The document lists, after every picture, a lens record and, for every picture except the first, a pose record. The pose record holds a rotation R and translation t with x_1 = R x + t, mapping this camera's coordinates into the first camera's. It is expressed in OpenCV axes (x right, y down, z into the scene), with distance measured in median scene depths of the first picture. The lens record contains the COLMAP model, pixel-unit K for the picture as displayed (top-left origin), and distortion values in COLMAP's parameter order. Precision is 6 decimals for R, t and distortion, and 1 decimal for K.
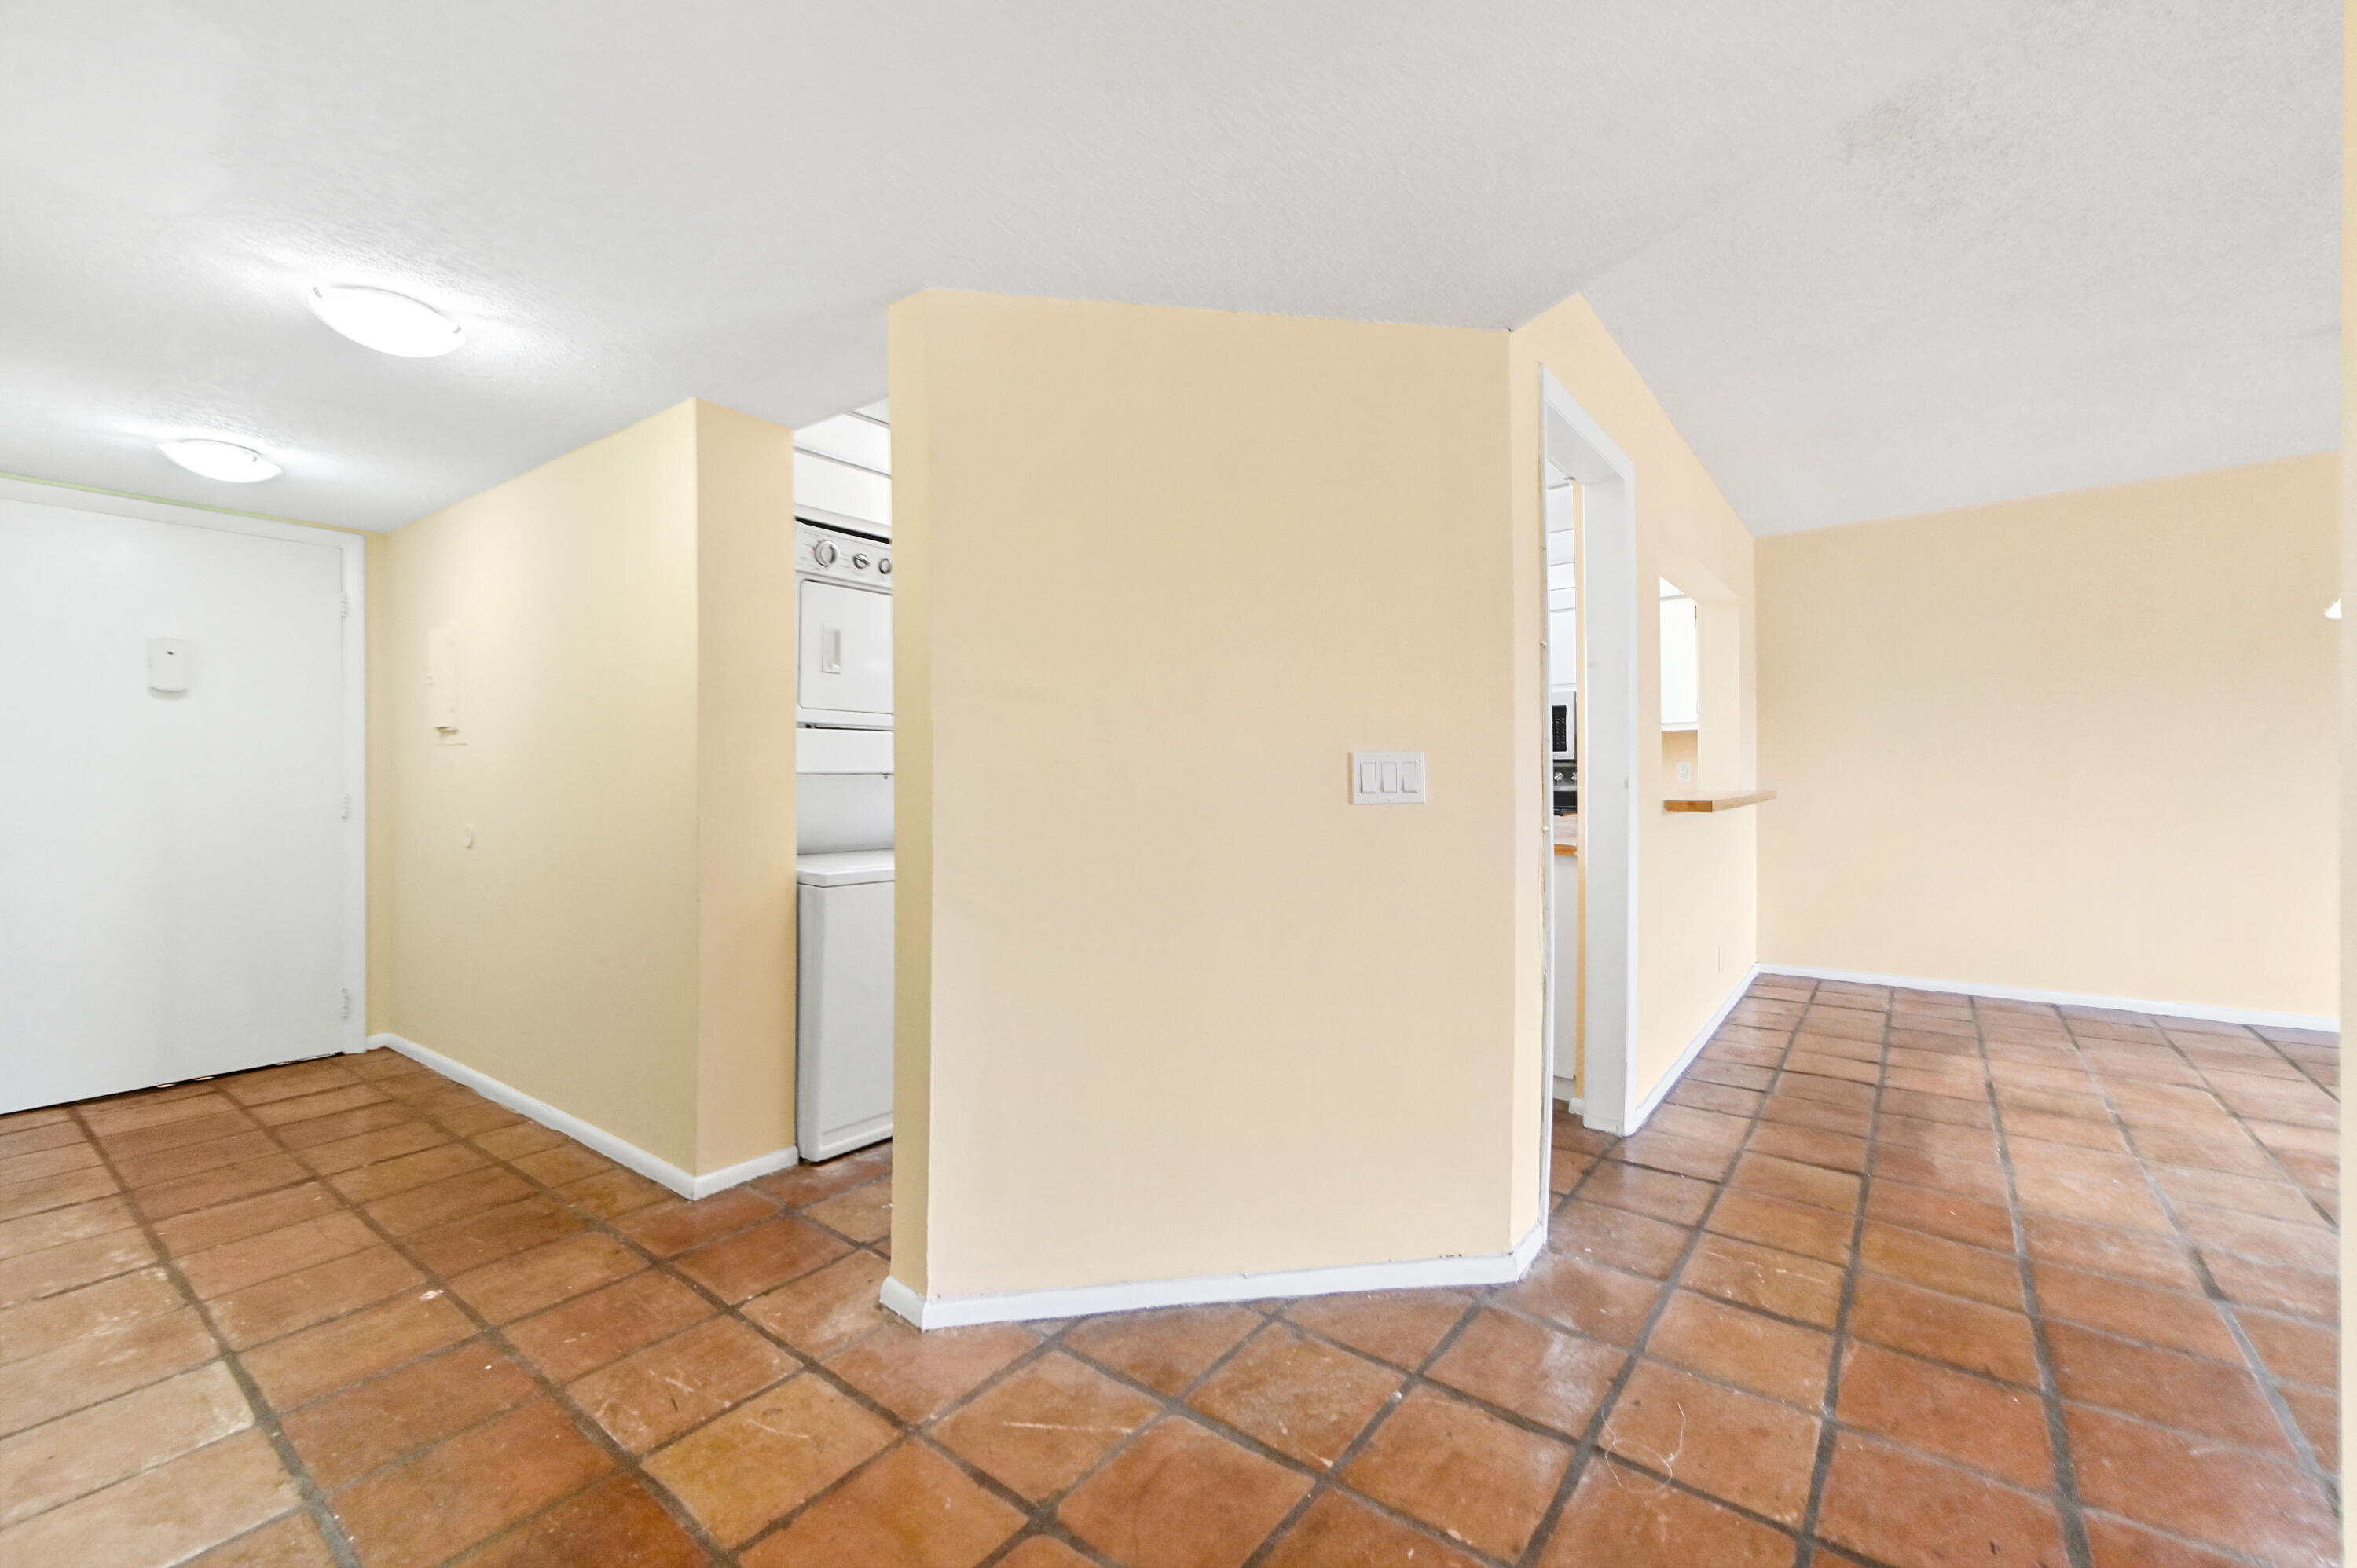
lens RADIAL K [[943.7, 0, 1187.0], [0, 943.7, 777.8], [0, 0, 1]] dist [0.002805, 0.000256]
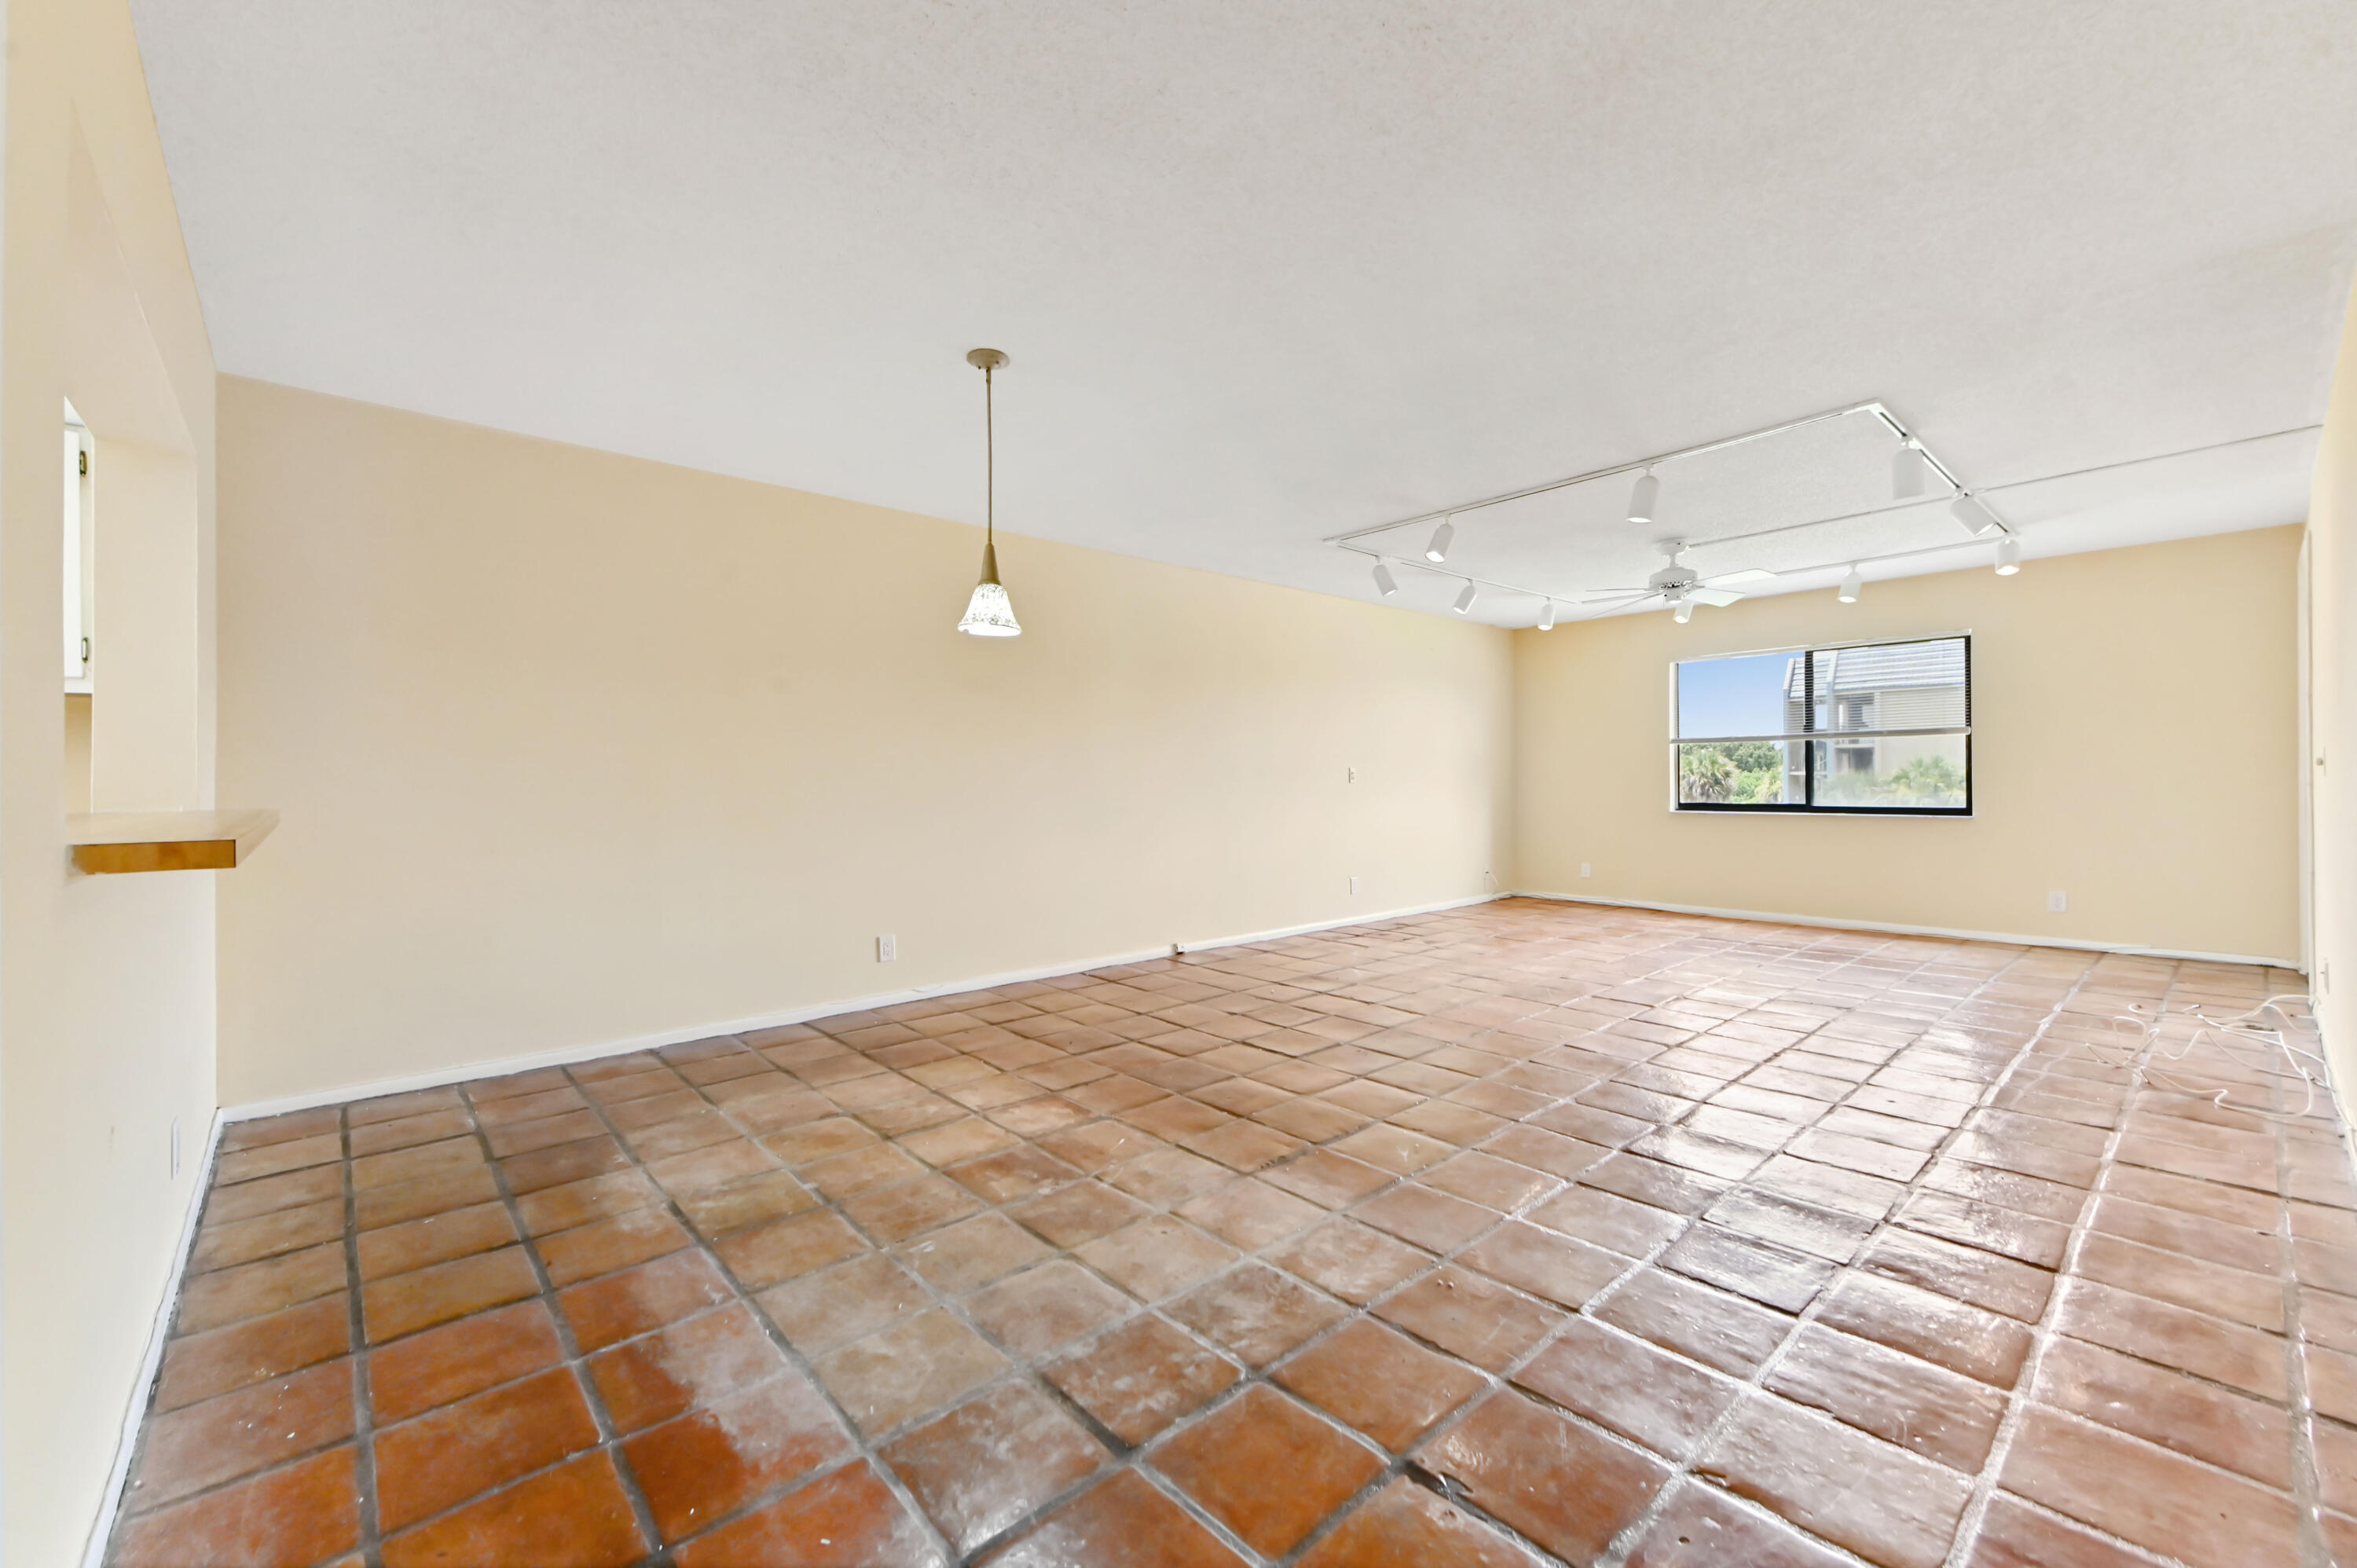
lens RADIAL K [[943.7, 0, 1188.1], [0, 943.7, 784.1], [0, 0, 1]] dist [0.002805, 0.000256]
pose [[0.166895, -0.003373, 0.985969, 0.186758], [0.008641, 0.999961, 0.001958, 0.003023], [-0.985937, 0.008193, 0.166917, 0.447418]]
